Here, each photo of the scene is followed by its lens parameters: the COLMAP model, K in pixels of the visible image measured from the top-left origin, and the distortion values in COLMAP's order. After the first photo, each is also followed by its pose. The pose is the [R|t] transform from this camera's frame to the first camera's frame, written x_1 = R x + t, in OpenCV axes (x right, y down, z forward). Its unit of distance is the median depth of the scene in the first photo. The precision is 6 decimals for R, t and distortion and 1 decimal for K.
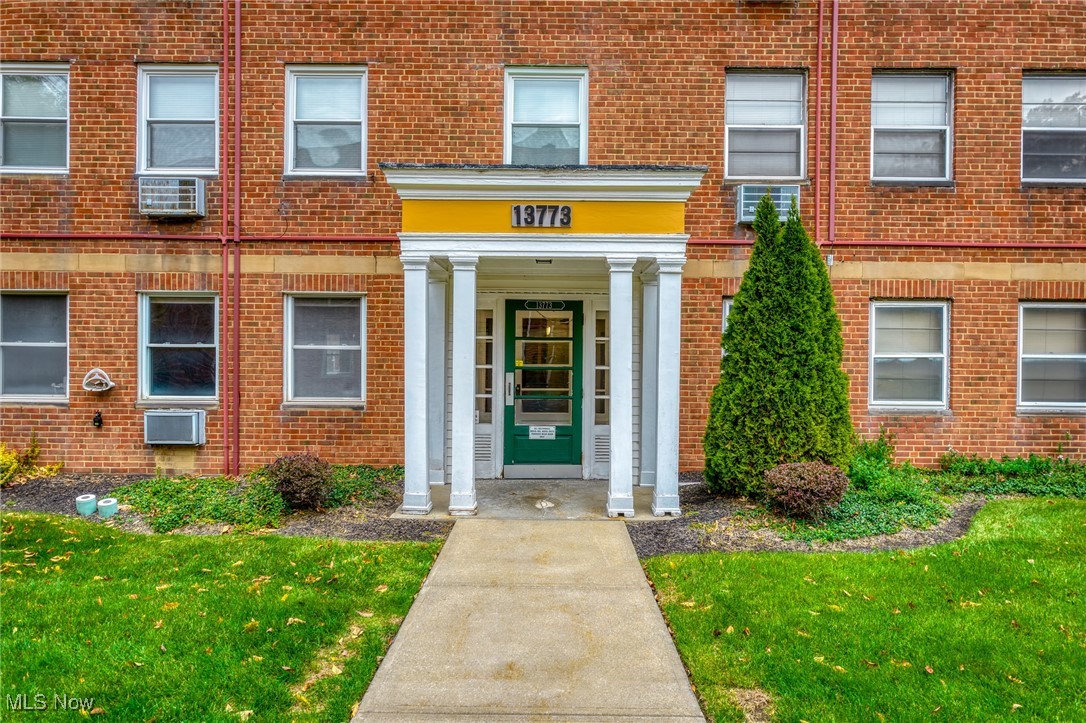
lens RADIAL K [[689.3, 0, 543.0], [0, 689.3, 361.5], [0, 0, 1]] dist [0.007675, 0.000535]
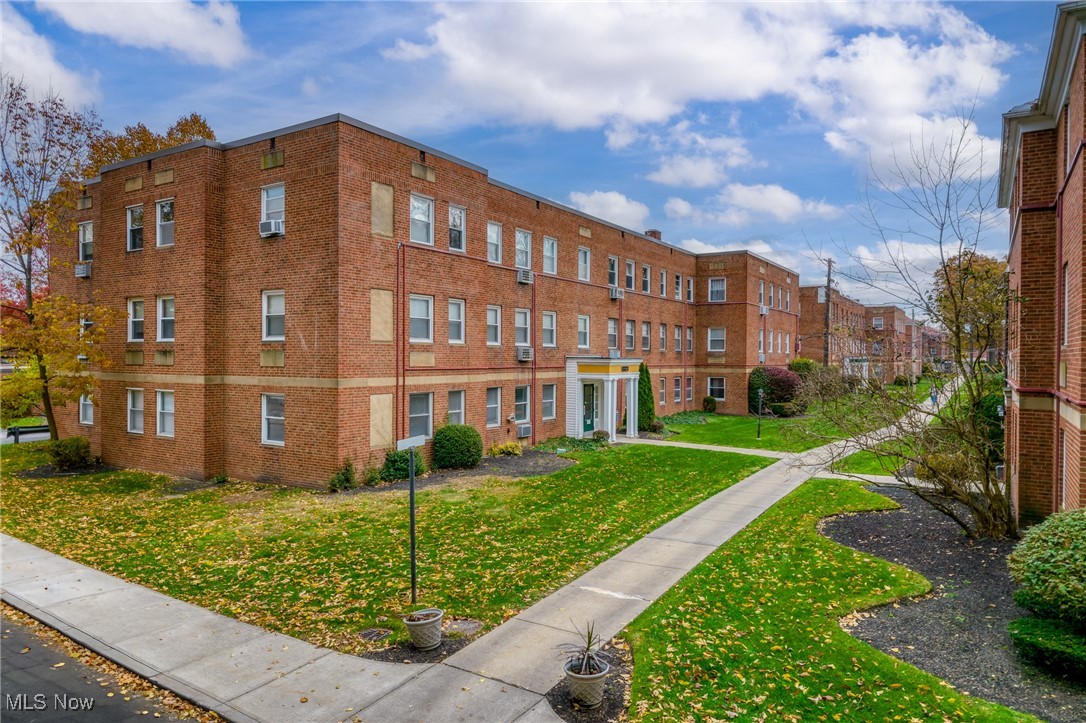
lens RADIAL K [[689.3, 0, 543.0], [0, 689.3, 361.5], [0, 0, 1]] dist [0.007675, 0.000535]
pose [[0.537601, -0.013540, 0.843090, -2.990110], [0.011427, 0.999896, 0.008772, -0.228732], [-0.843122, 0.004918, 0.537700, -0.667191]]
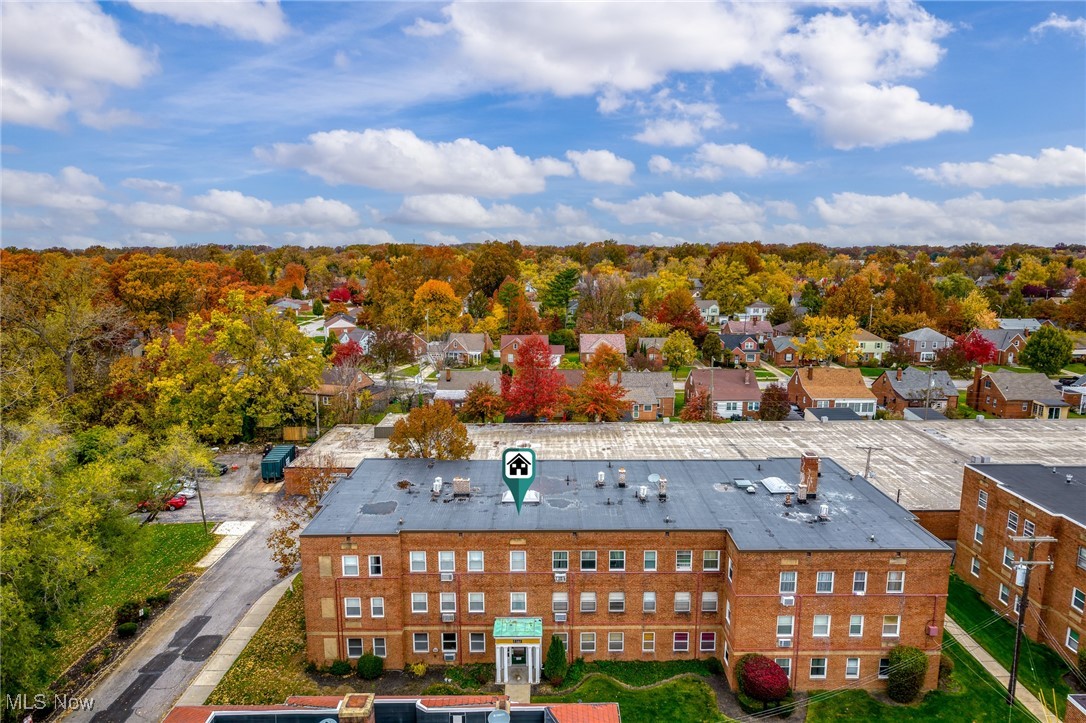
lens RADIAL K [[689.3, 0, 543.0], [0, 689.3, 361.5], [0, 0, 1]] dist [0.007675, 0.000535]
pose [[0.999896, -0.013366, 0.005451, 0.186316], [0.012278, 0.986078, 0.165831, -3.013070], [-0.007591, -0.165747, 0.986139, -3.859402]]
